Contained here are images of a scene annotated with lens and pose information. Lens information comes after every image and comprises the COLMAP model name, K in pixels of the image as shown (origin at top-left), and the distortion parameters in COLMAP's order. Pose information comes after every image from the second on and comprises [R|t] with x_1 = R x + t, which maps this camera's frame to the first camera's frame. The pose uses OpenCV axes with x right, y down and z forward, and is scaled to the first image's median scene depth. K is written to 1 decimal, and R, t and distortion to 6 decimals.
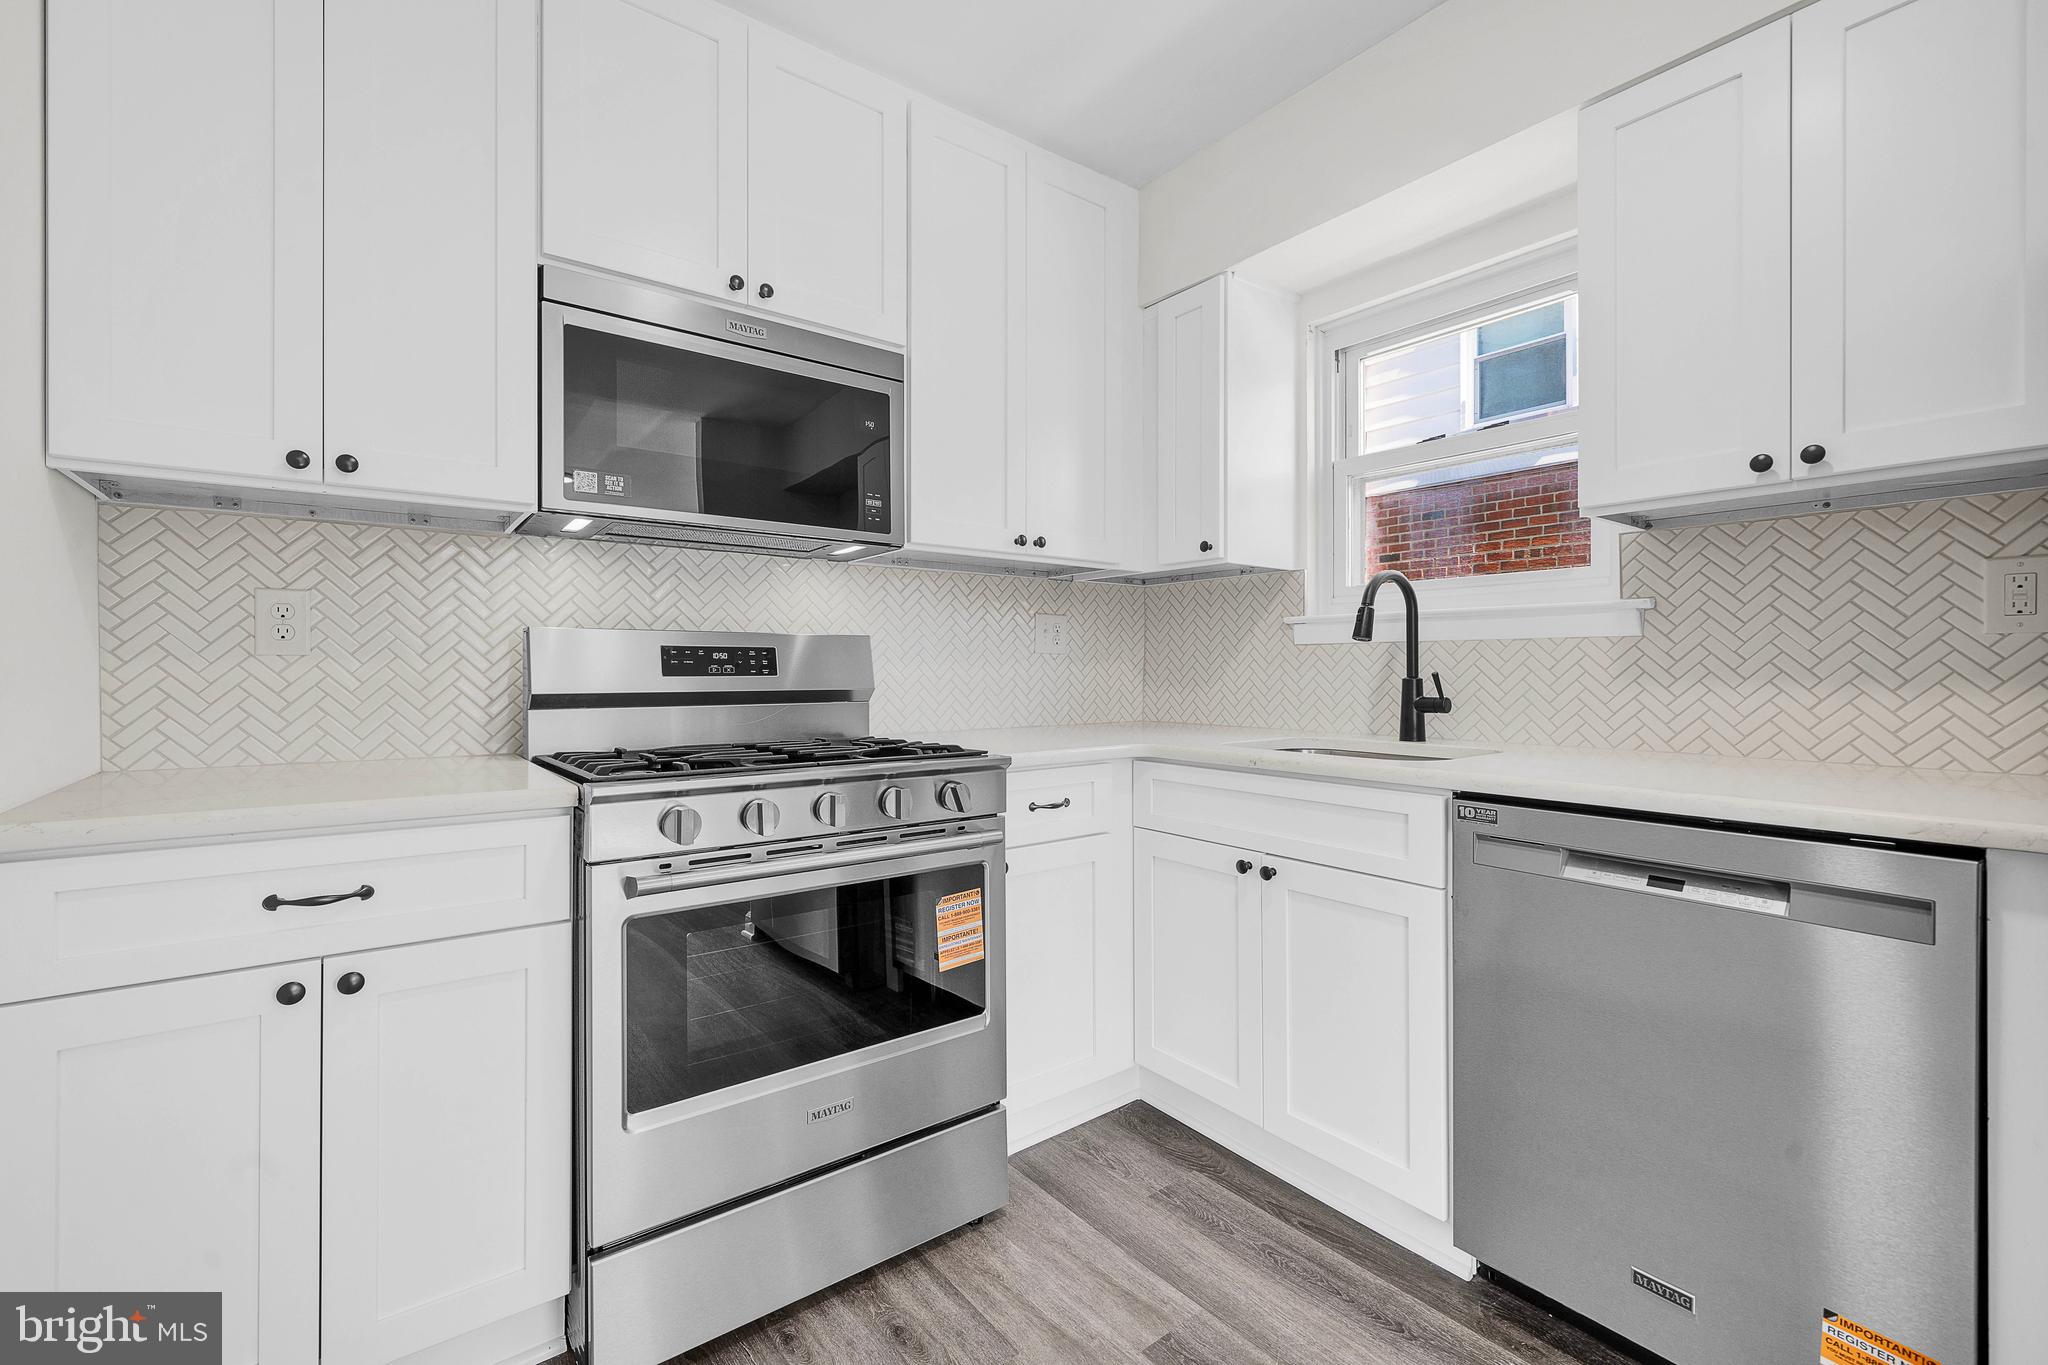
lens RADIAL K [[874.1, 0, 1041.2], [0, 874.1, 665.3], [0, 0, 1]] dist [-0.002352, 0.000964]
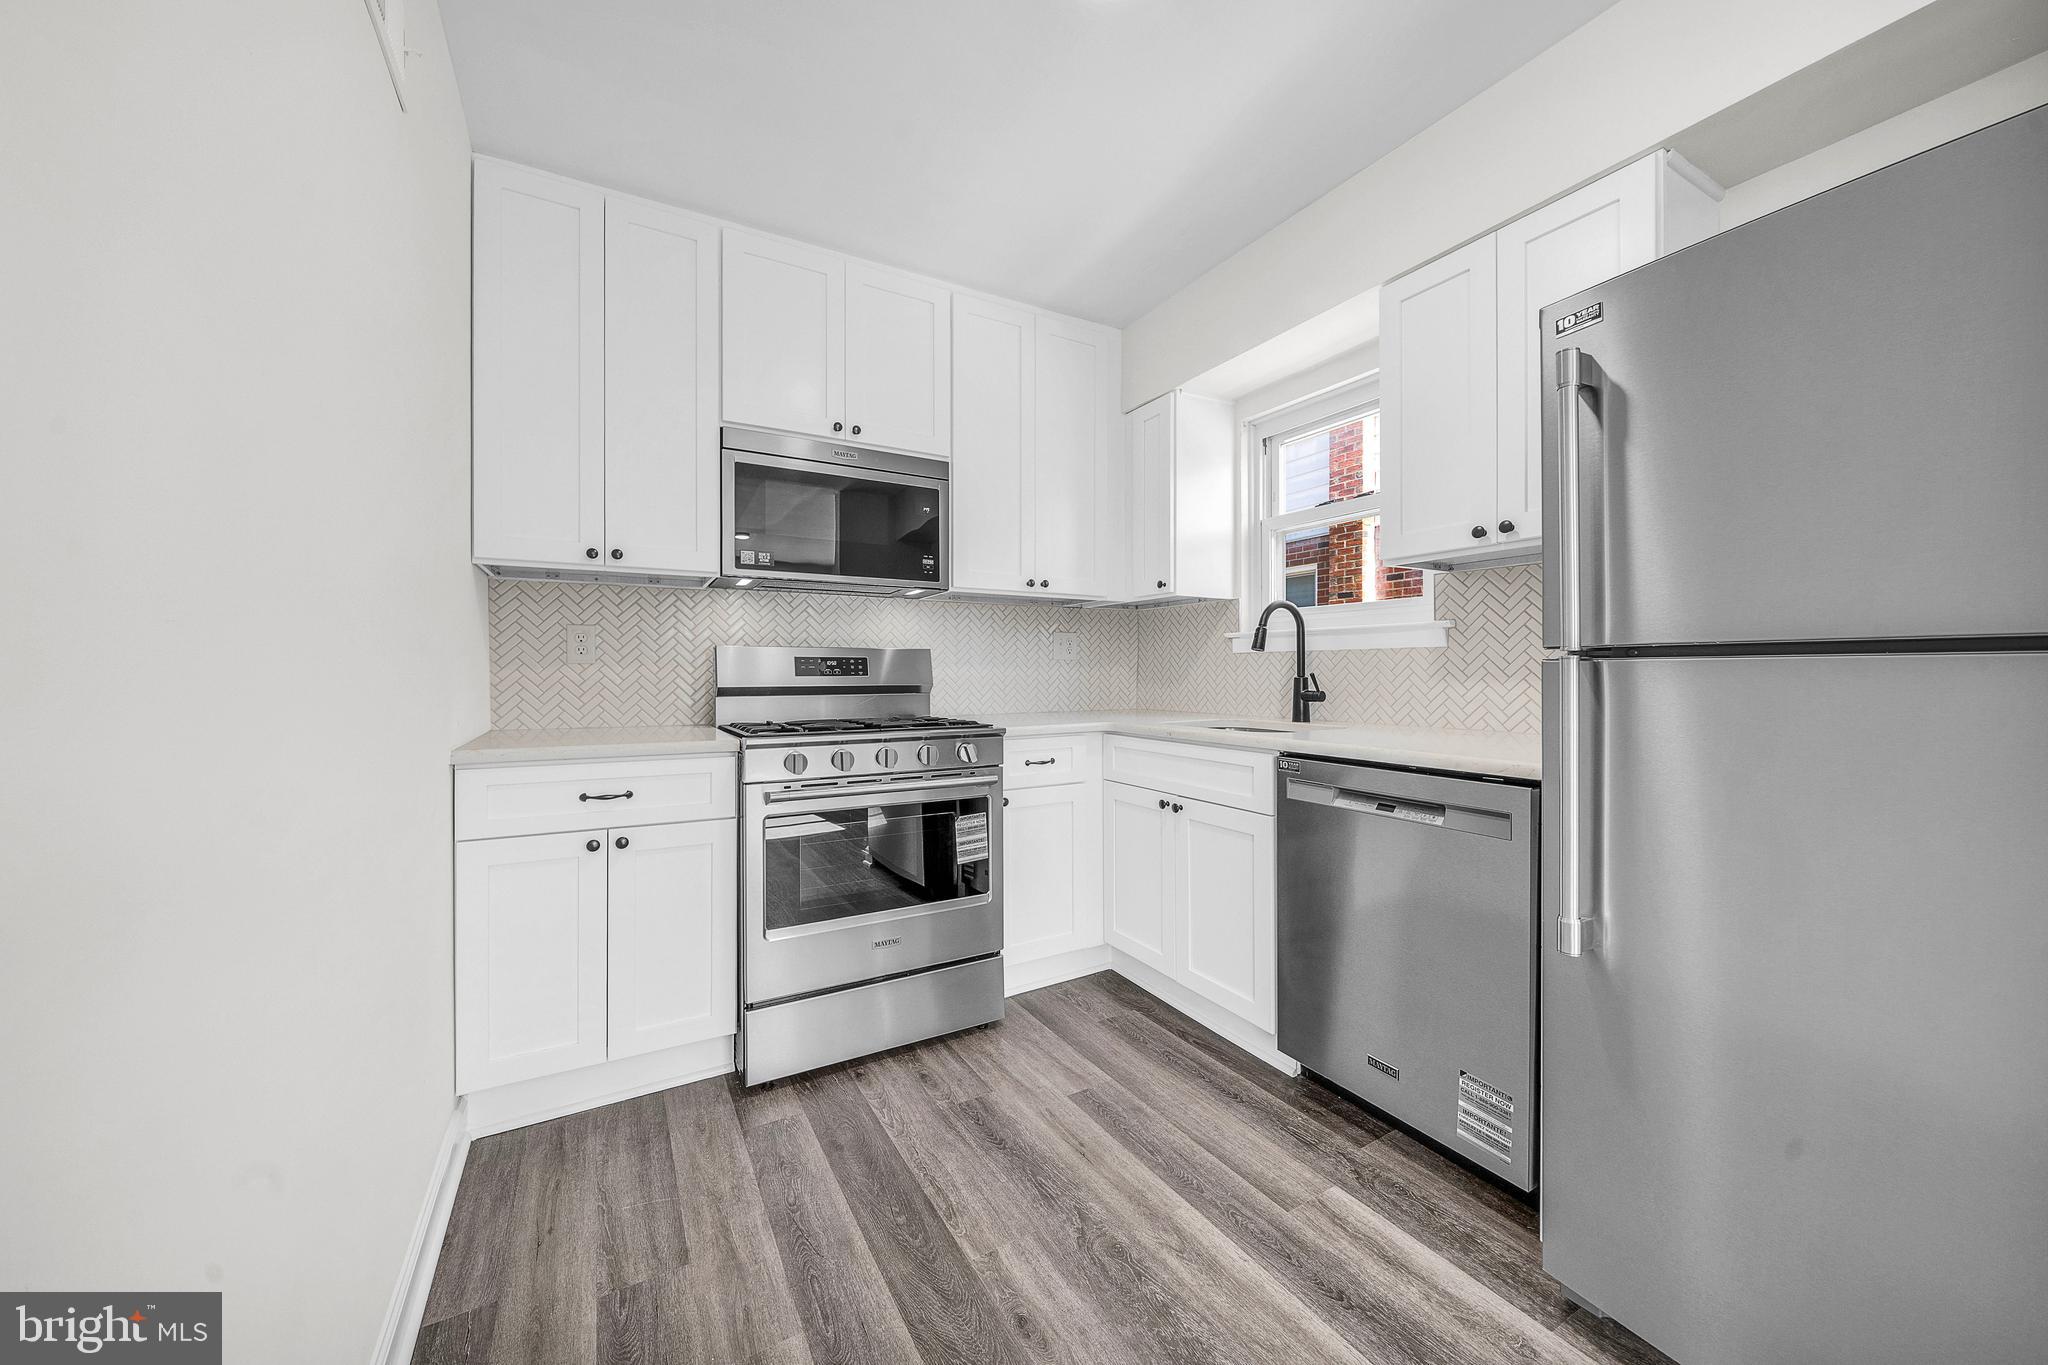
lens RADIAL K [[741.5, 0, 1027.1], [0, 741.5, 667.6], [0, 0, 1]] dist [-0.001258, -0.000168]
pose [[0.988877, -0.002523, -0.148715, 0.200979], [0.002487, 0.999997, -0.000429, -0.001255], [0.148715, 0.000055, 0.988880, -0.292973]]
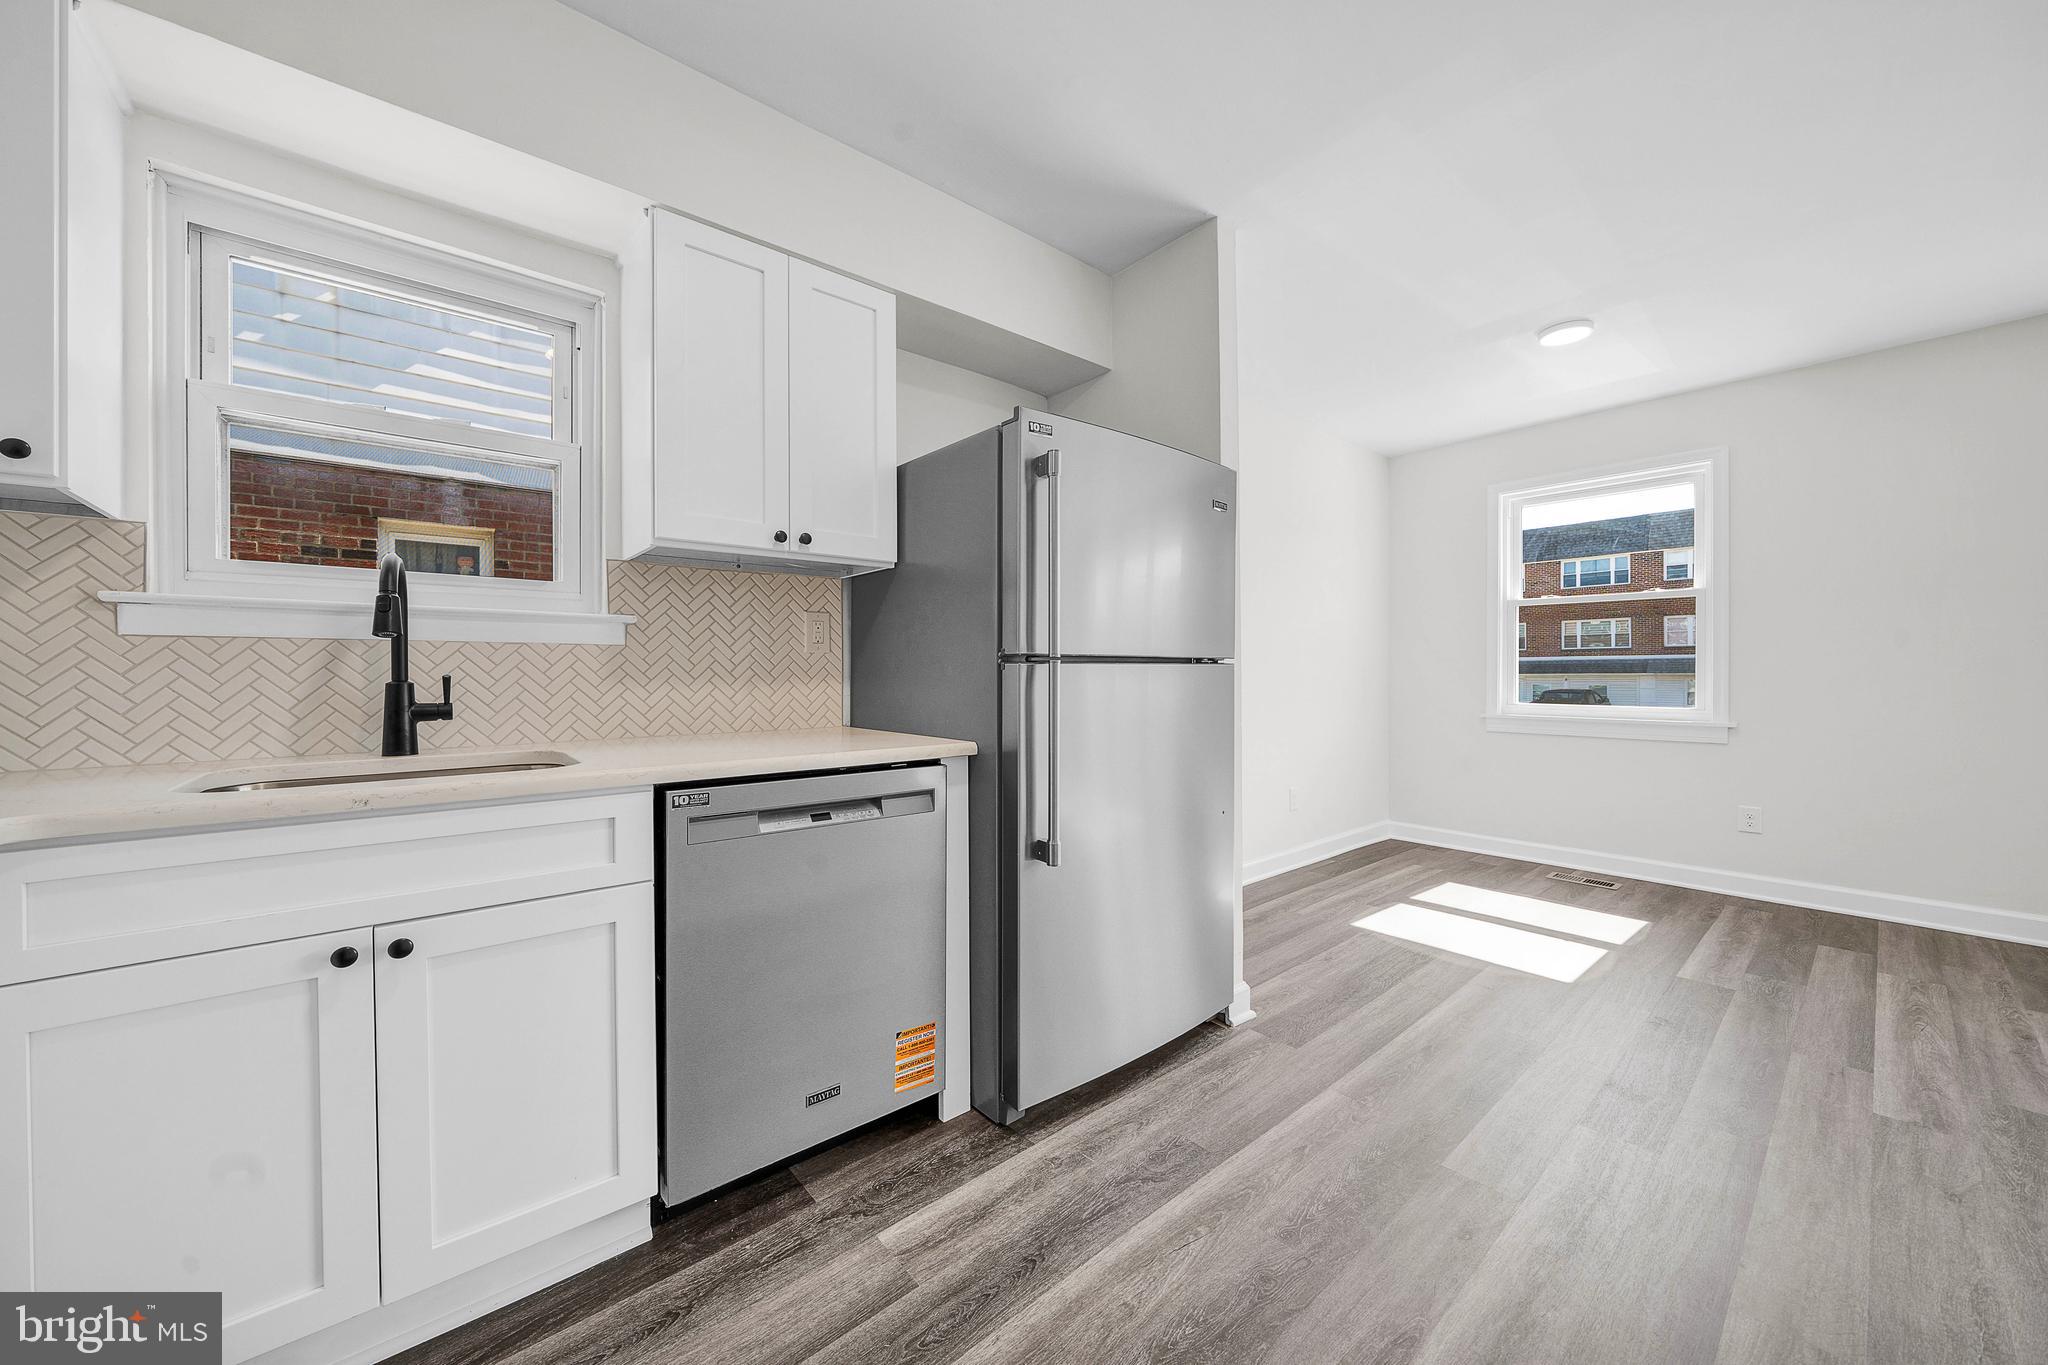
lens RADIAL K [[741.5, 0, 964.3], [0, 741.5, 670.6], [0, 0, 1]] dist [-0.001258, -0.000168]
pose [[0.000044, 0.004392, 0.999990, -0.380429], [-0.001877, 0.999989, -0.004392, 0.006227], [-0.999998, -0.001877, 0.000052, 0.546255]]
